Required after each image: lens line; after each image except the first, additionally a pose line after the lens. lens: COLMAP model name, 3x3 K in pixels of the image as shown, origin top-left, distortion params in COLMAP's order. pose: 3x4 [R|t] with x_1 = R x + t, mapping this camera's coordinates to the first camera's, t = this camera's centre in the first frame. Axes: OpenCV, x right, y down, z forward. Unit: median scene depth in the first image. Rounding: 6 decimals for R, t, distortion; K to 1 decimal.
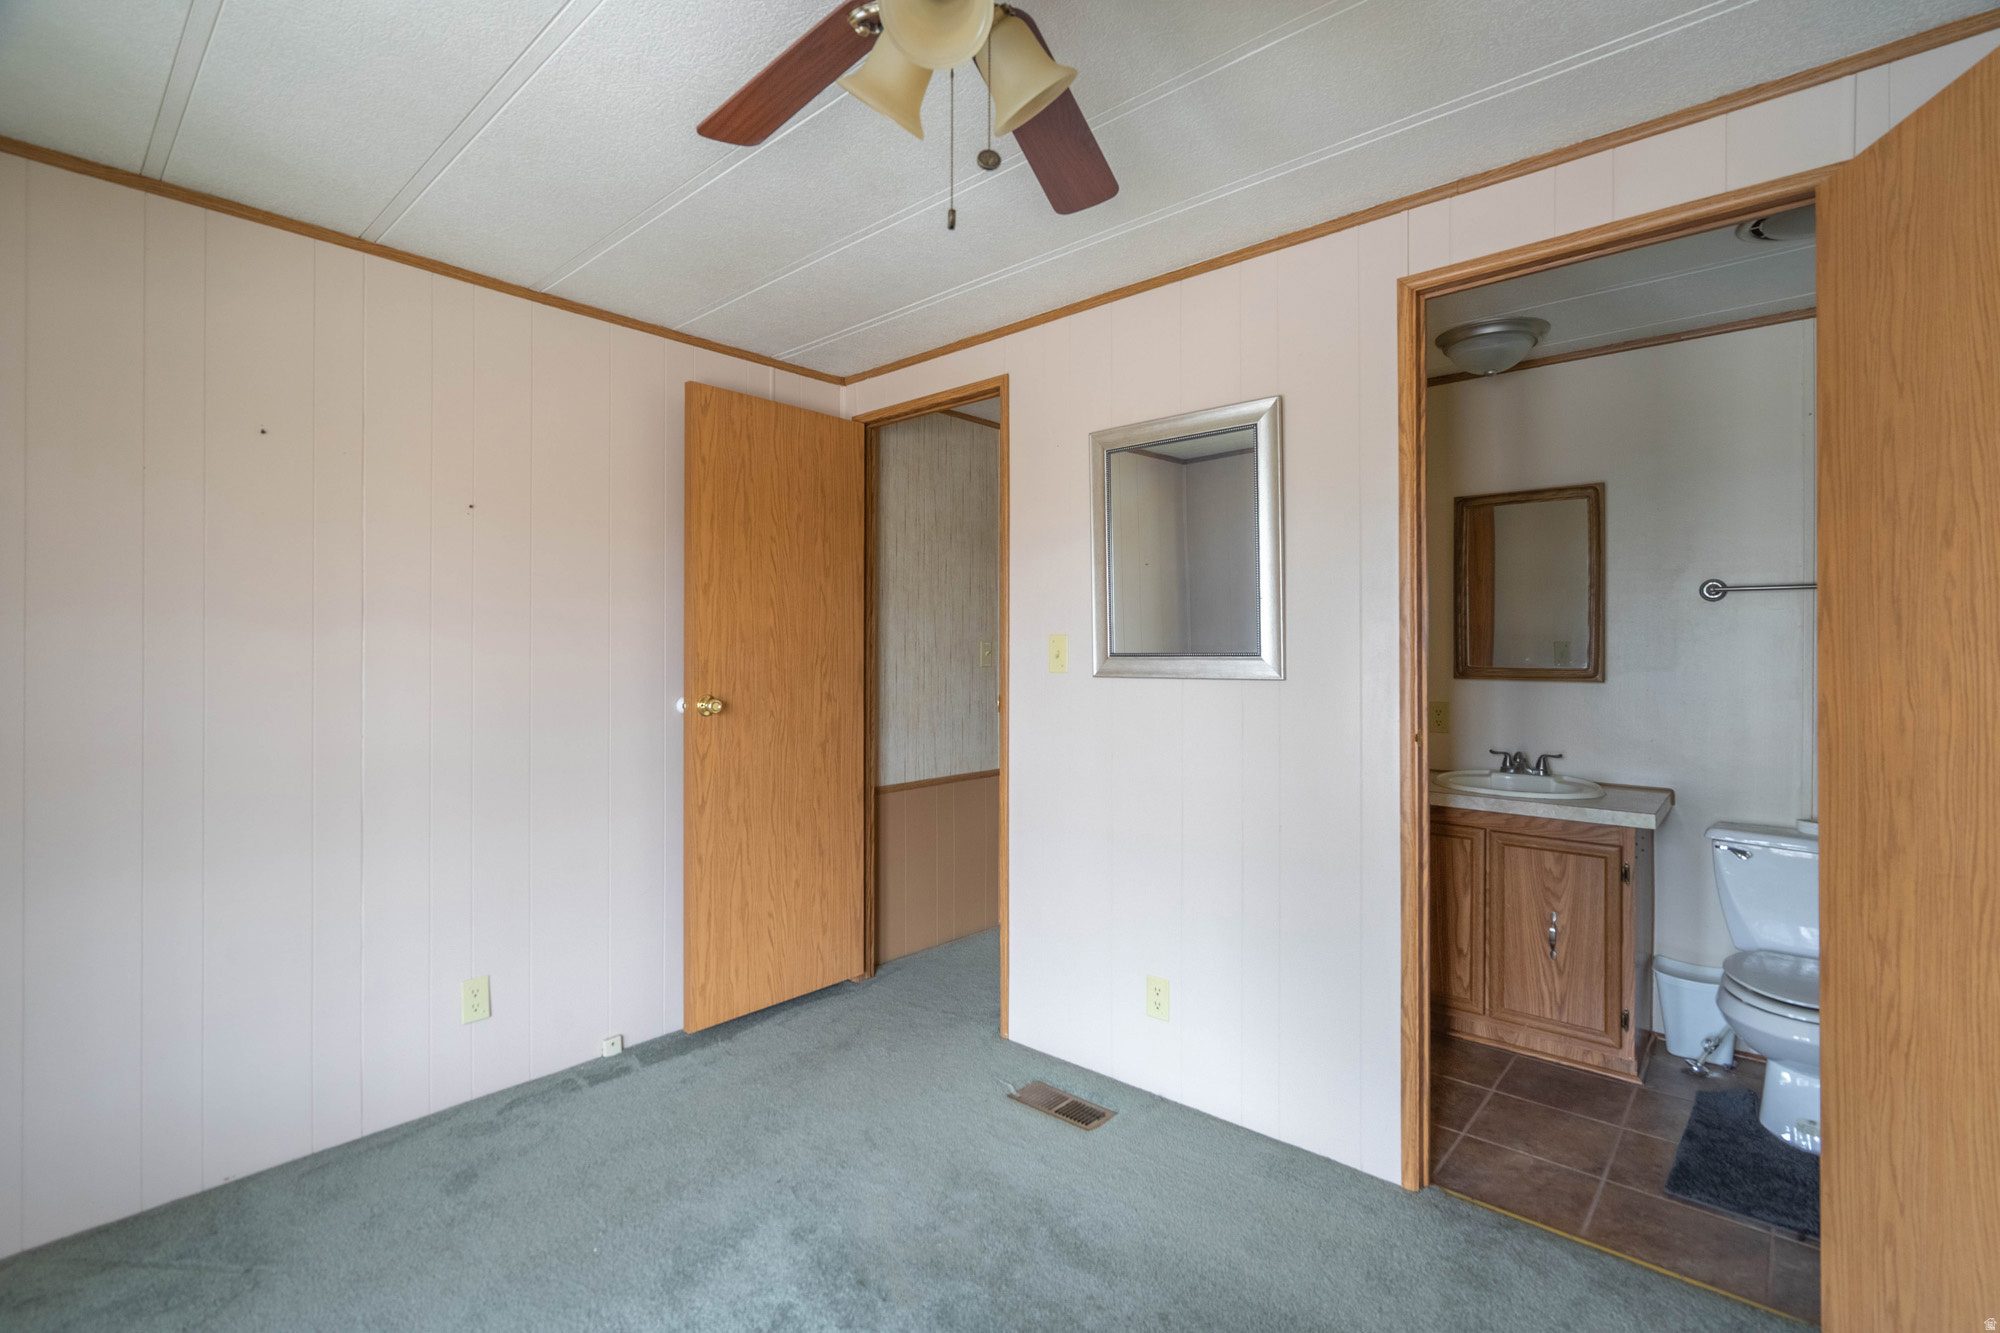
lens RADIAL K [[917.1, 0, 996.4], [0, 917.1, 652.7], [0, 0, 1]] dist [-0.005034, 0.003467]
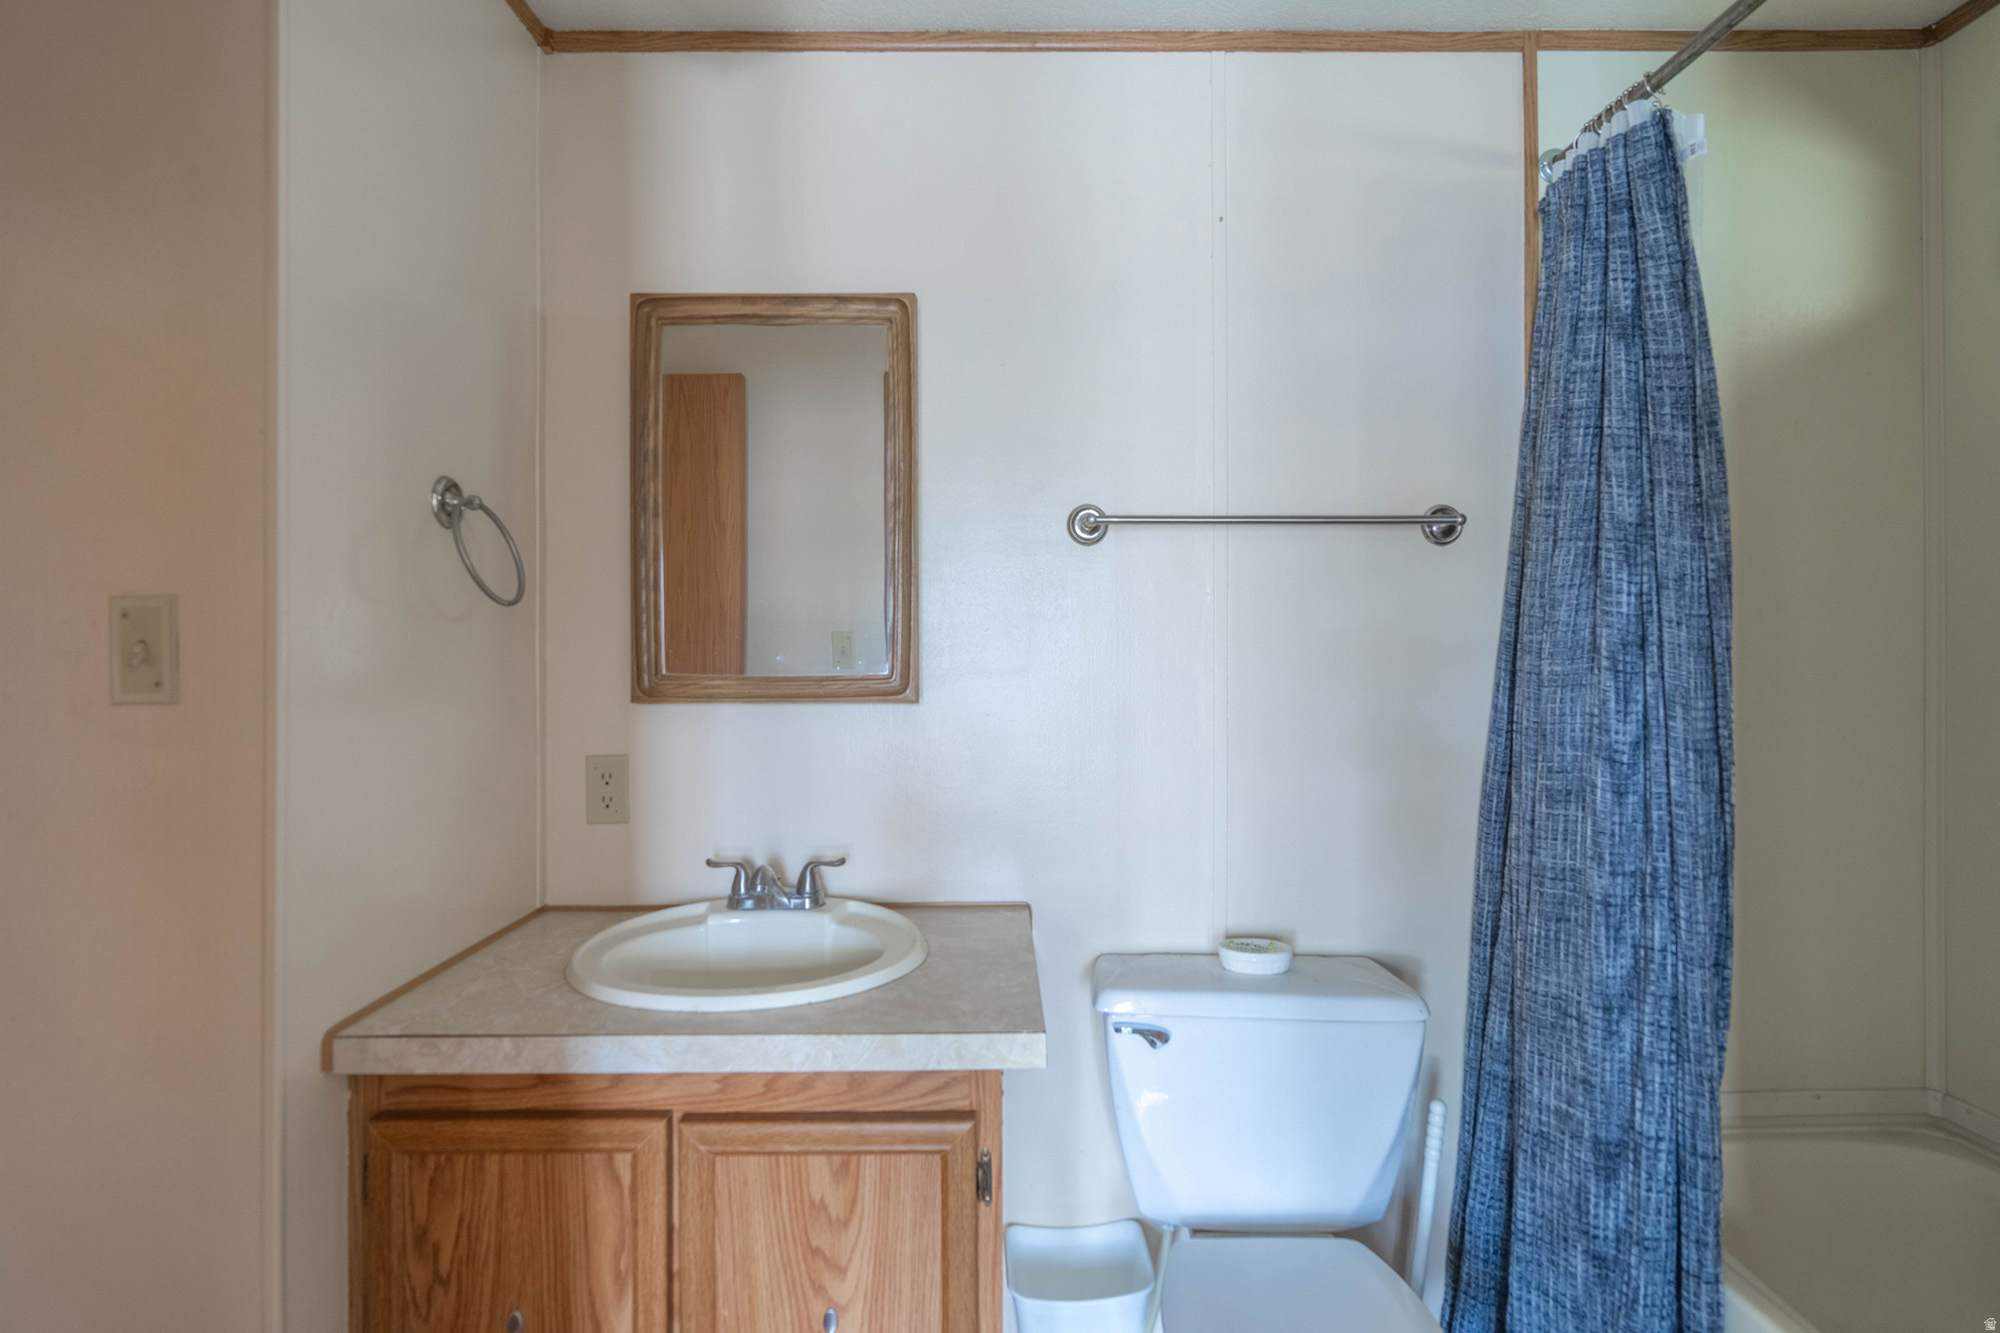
lens RADIAL K [[917.1, 0, 1003.9], [0, 917.1, 659.8], [0, 0, 1]] dist [-0.005034, 0.003467]
pose [[0.747175, -0.007552, 0.664585, 0.372809], [0.008670, 0.999961, 0.001616, 0.009038], [-0.664571, 0.004555, 0.747211, 0.603959]]
